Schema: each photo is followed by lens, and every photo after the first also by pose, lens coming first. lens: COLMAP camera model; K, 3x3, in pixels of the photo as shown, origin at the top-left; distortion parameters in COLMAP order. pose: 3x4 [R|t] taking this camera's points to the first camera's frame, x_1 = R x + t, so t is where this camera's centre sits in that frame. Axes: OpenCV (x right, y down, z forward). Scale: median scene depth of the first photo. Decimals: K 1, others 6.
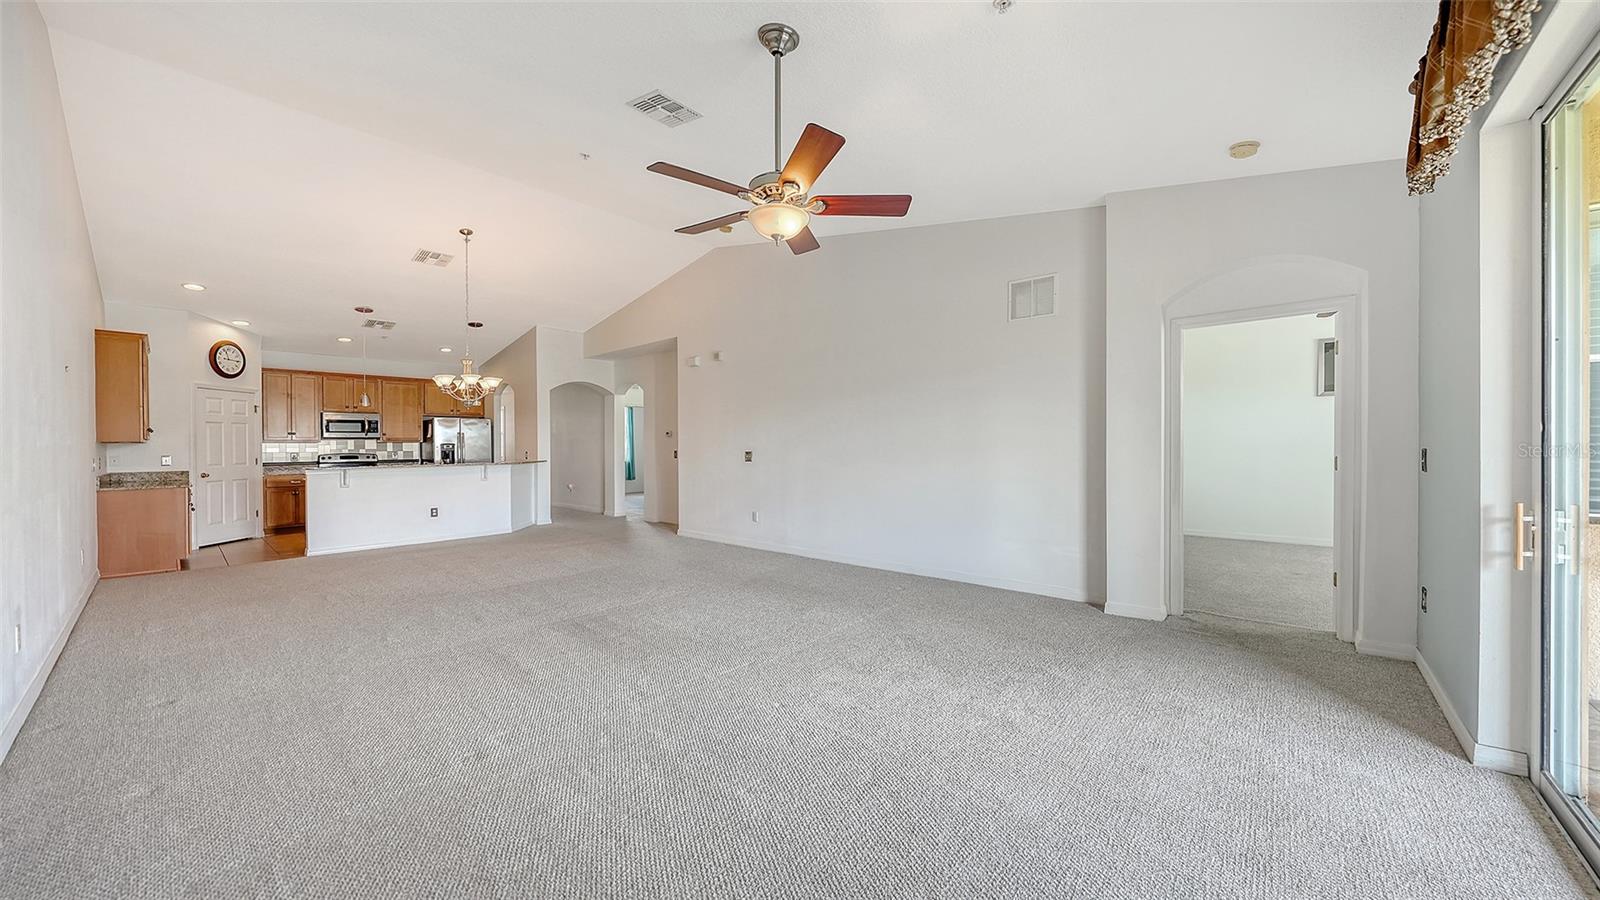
lens RADIAL K [[555.2, 0, 802.2], [0, 555.2, 443.1], [0, 0, 1]] dist [0.000354, 0.000010]
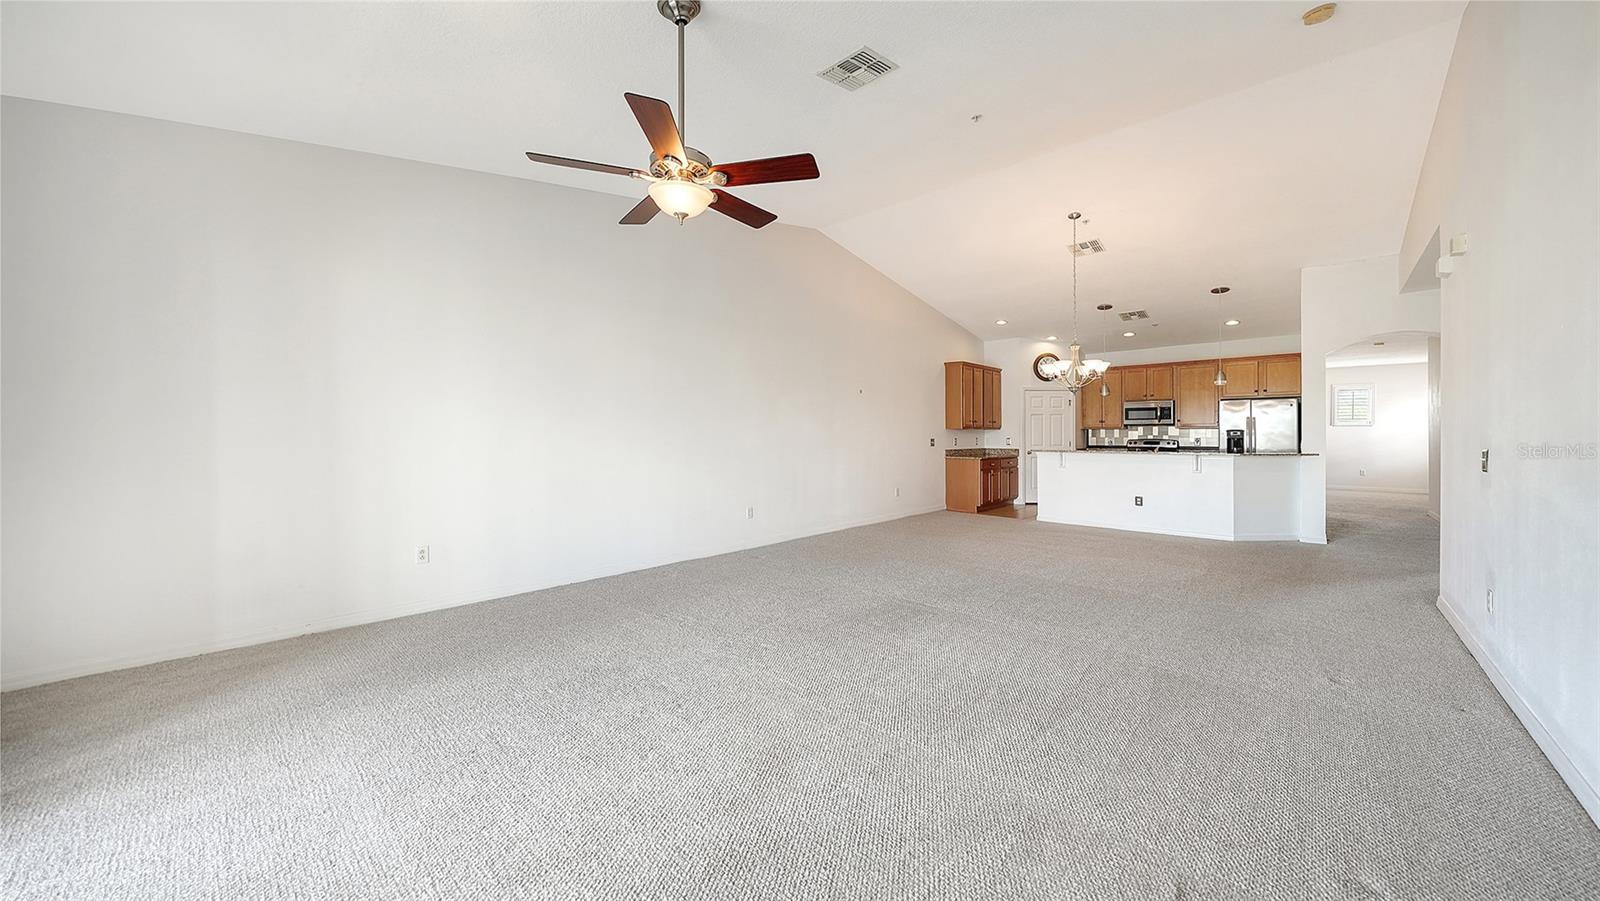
lens RADIAL K [[555.2, 0, 802.2], [0, 555.2, 443.6], [0, 0, 1]] dist [0.000354, 0.000010]
pose [[-0.014359, 0.026750, -0.999539, 0.259504], [0.002130, 0.999641, 0.026722, -0.002549], [0.999895, -0.001746, -0.014411, 0.347377]]
